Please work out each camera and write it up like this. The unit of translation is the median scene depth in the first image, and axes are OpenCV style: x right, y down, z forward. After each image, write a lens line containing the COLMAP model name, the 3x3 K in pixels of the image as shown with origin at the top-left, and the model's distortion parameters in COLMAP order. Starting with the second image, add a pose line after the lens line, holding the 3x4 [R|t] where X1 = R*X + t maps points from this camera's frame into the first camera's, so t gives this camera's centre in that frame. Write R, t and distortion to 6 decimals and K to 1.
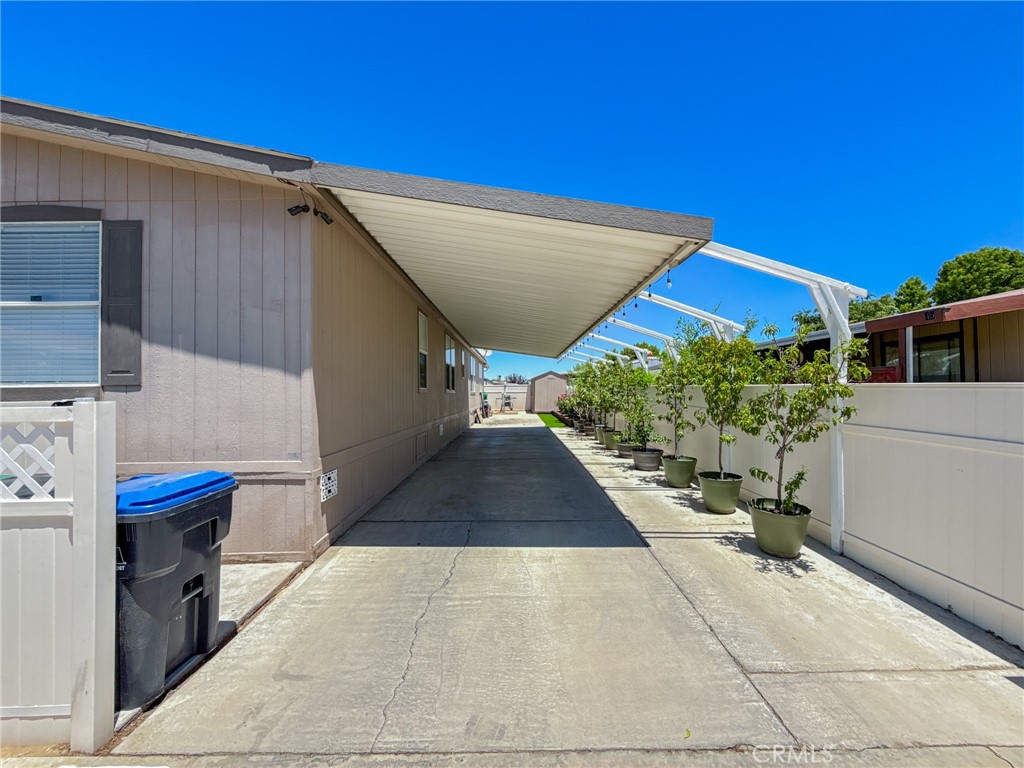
lens RADIAL K [[413.1, 0, 516.6], [0, 413.1, 387.8], [0, 0, 1]] dist [0.002728, -0.000611]
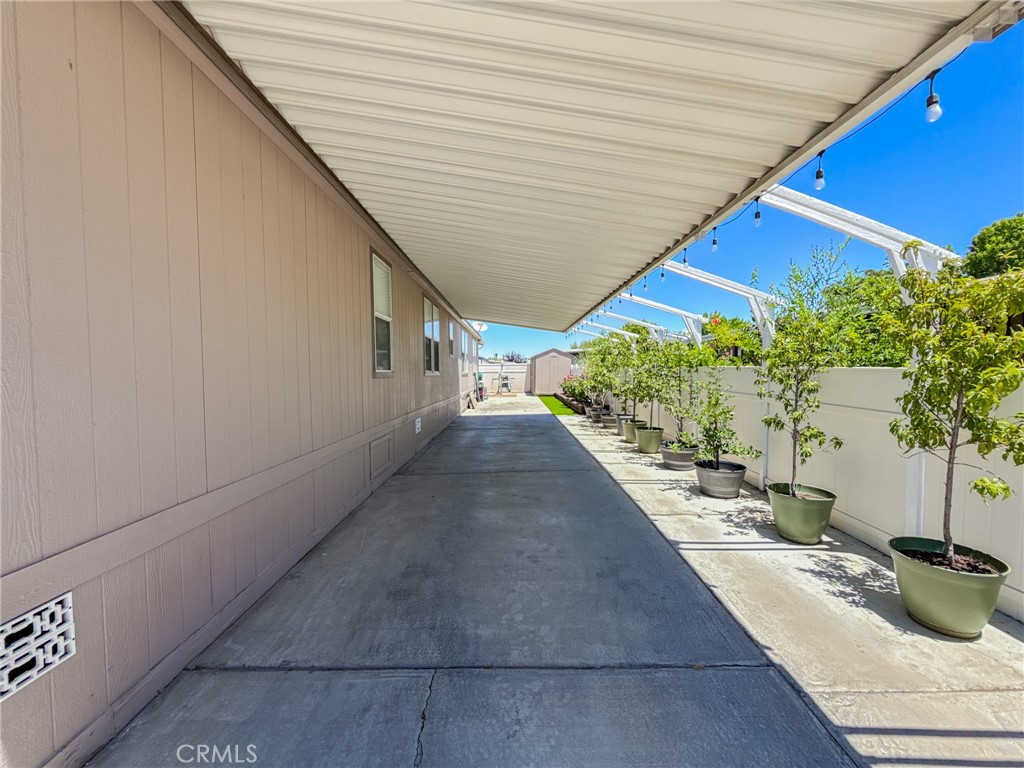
lens RADIAL K [[413.1, 0, 518.9], [0, 413.1, 388.2], [0, 0, 1]] dist [0.002728, -0.000611]
pose [[0.999904, -0.000704, 0.013851, -0.017435], [-0.000035, 0.998581, 0.053260, -0.008956], [-0.013869, -0.053255, 0.998485, 0.431164]]
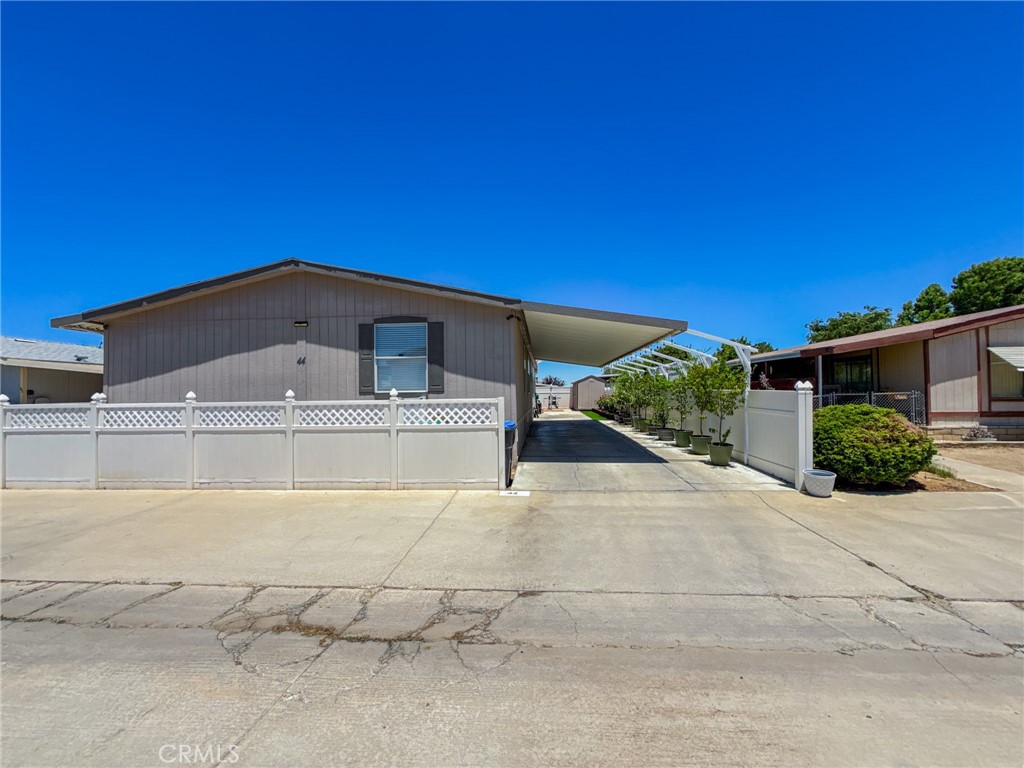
lens RADIAL K [[413.1, 0, 512.2], [0, 413.1, 383.3], [0, 0, 1]] dist [0.002728, -0.000611]
pose [[0.996858, -0.003599, -0.079134, -0.201051], [0.002653, 0.999924, -0.012058, -0.013436], [0.079171, 0.011810, 0.996791, -0.832269]]
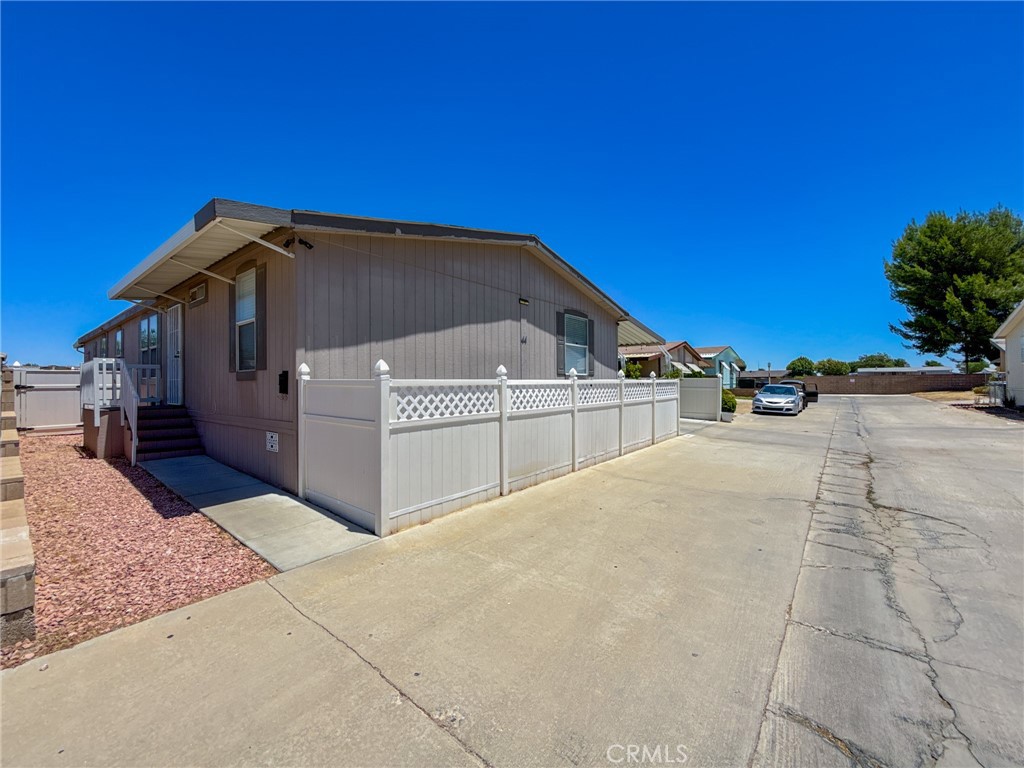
lens RADIAL K [[413.1, 0, 504.4], [0, 413.1, 386.5], [0, 0, 1]] dist [0.002728, -0.000611]
pose [[0.630026, -0.000860, 0.776574, -2.301227], [-0.014058, 0.999823, 0.012512, 0.033497], [-0.776447, -0.018800, 0.629902, -0.262828]]
